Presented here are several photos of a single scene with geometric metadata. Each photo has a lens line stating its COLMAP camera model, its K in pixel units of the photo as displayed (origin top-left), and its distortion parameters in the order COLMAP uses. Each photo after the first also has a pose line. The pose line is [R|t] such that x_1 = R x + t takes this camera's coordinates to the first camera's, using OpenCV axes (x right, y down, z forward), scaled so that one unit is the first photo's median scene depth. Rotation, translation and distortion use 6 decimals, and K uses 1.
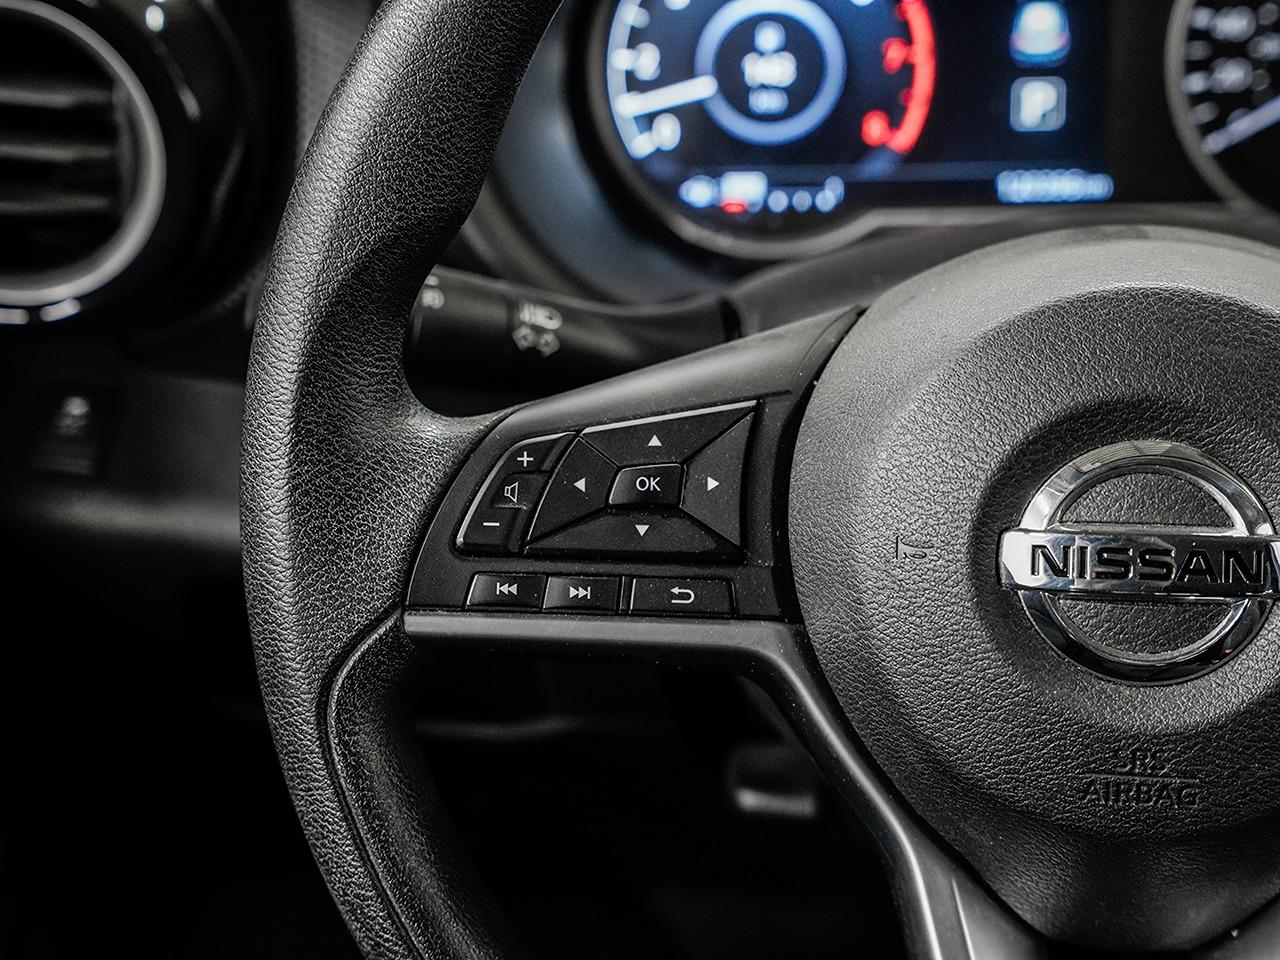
lens RADIAL K [[2773.1, 0, 637.5], [0, 2773.1, 485.0], [0, 0, 1]] dist [0.359779, 0.000000]
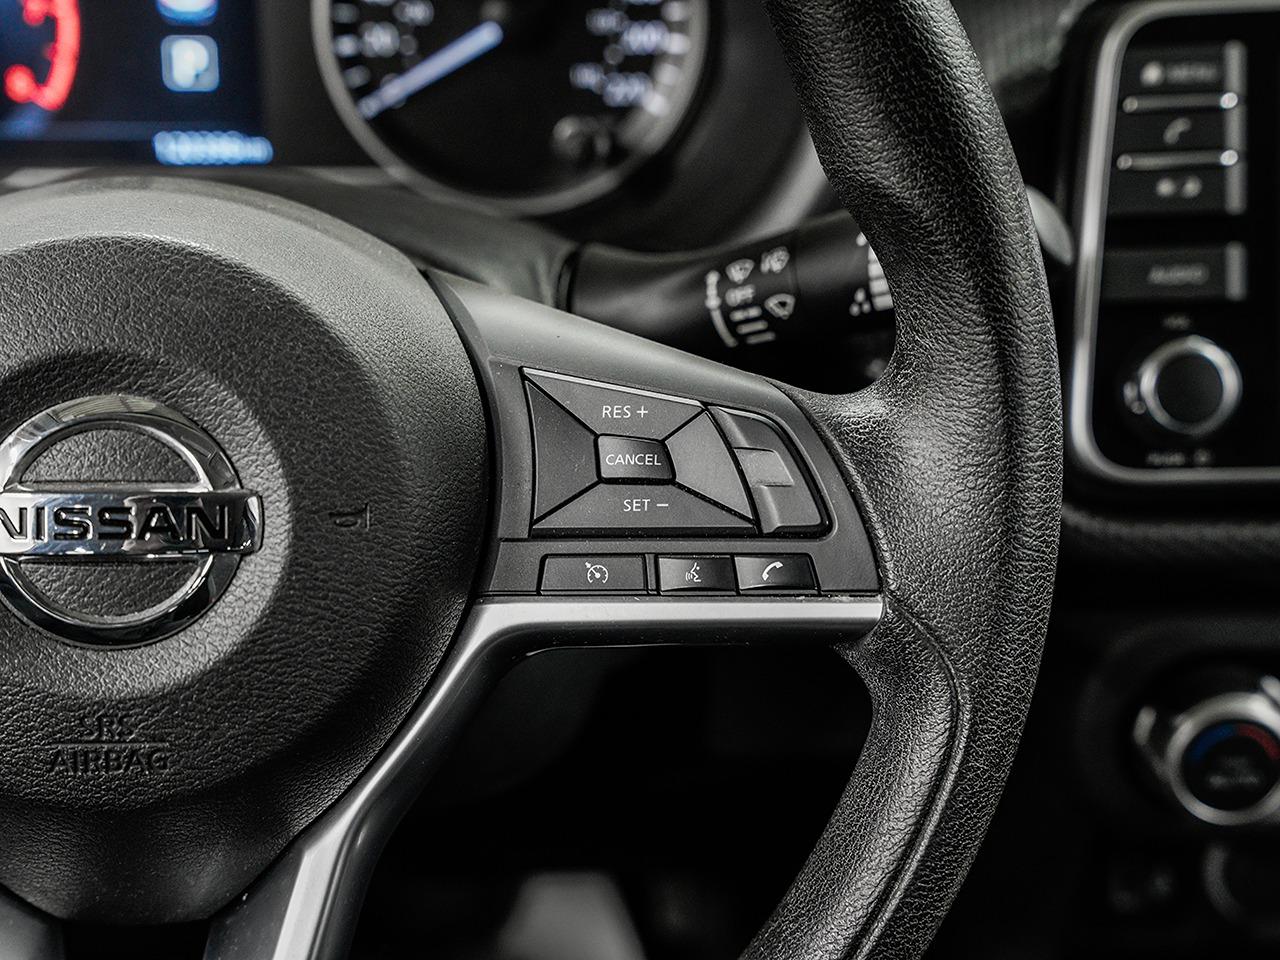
lens RADIAL K [[2773.1, 0, 644.6], [0, 2773.1, 485.5], [0, 0, 1]] dist [0.359779, 0.000000]
pose [[0.984972, -0.026363, 0.170691, 0.155654], [0.025898, 0.999652, 0.004954, 0.011941], [-0.170763, -0.000459, 0.985312, 0.014250]]
